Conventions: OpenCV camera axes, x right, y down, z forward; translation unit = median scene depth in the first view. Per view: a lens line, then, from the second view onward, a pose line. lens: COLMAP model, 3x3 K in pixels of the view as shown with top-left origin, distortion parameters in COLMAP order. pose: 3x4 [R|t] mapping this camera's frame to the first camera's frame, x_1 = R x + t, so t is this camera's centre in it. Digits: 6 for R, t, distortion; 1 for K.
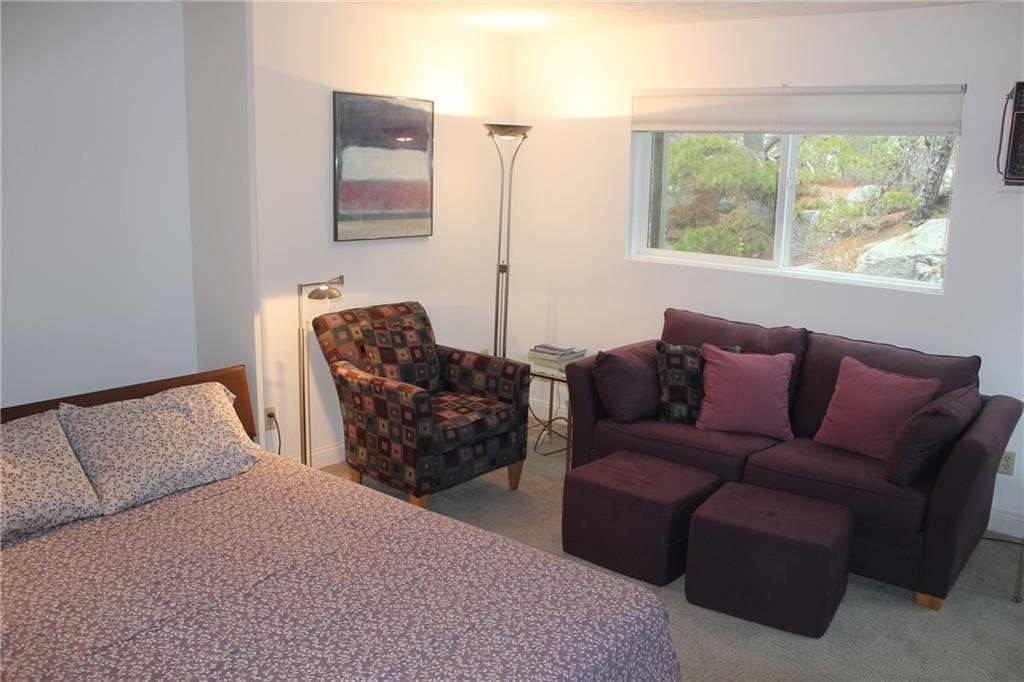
lens RADIAL K [[847.6, 0, 515.8], [0, 847.6, 344.5], [0, 0, 1]] dist [-0.157355, 0.129491]
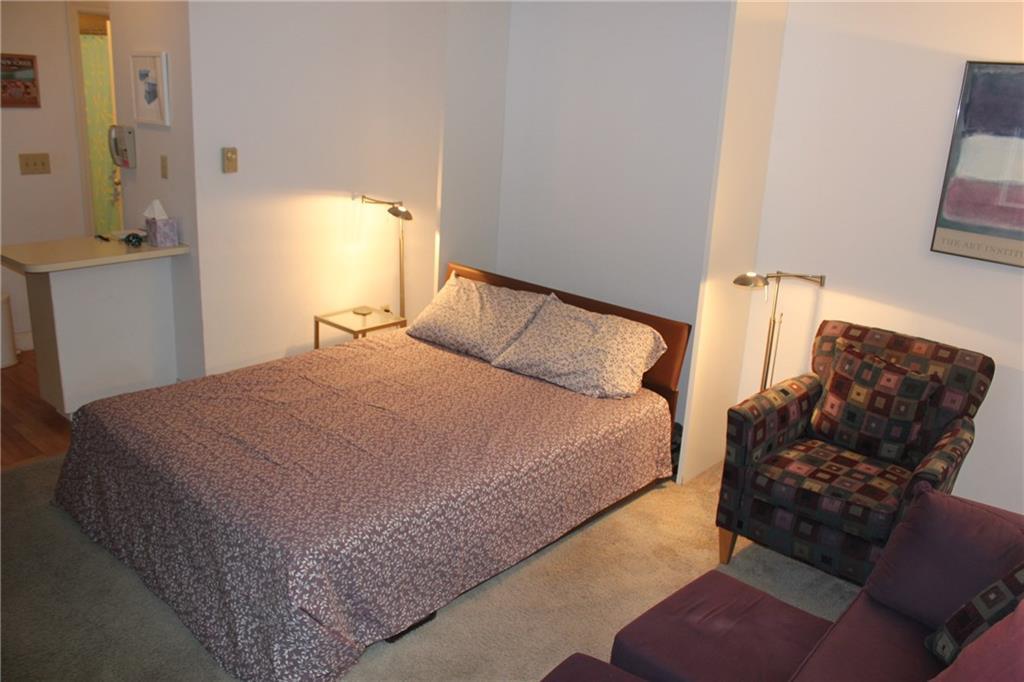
lens RADIAL K [[847.6, 0, 518.2], [0, 847.6, 345.3], [0, 0, 1]] dist [-0.157355, 0.129491]
pose [[-0.015606, 0.278138, -0.960414, 0.617462], [-0.258090, 0.926861, 0.272614, -0.162446], [0.965995, 0.252128, 0.057320, 0.640480]]
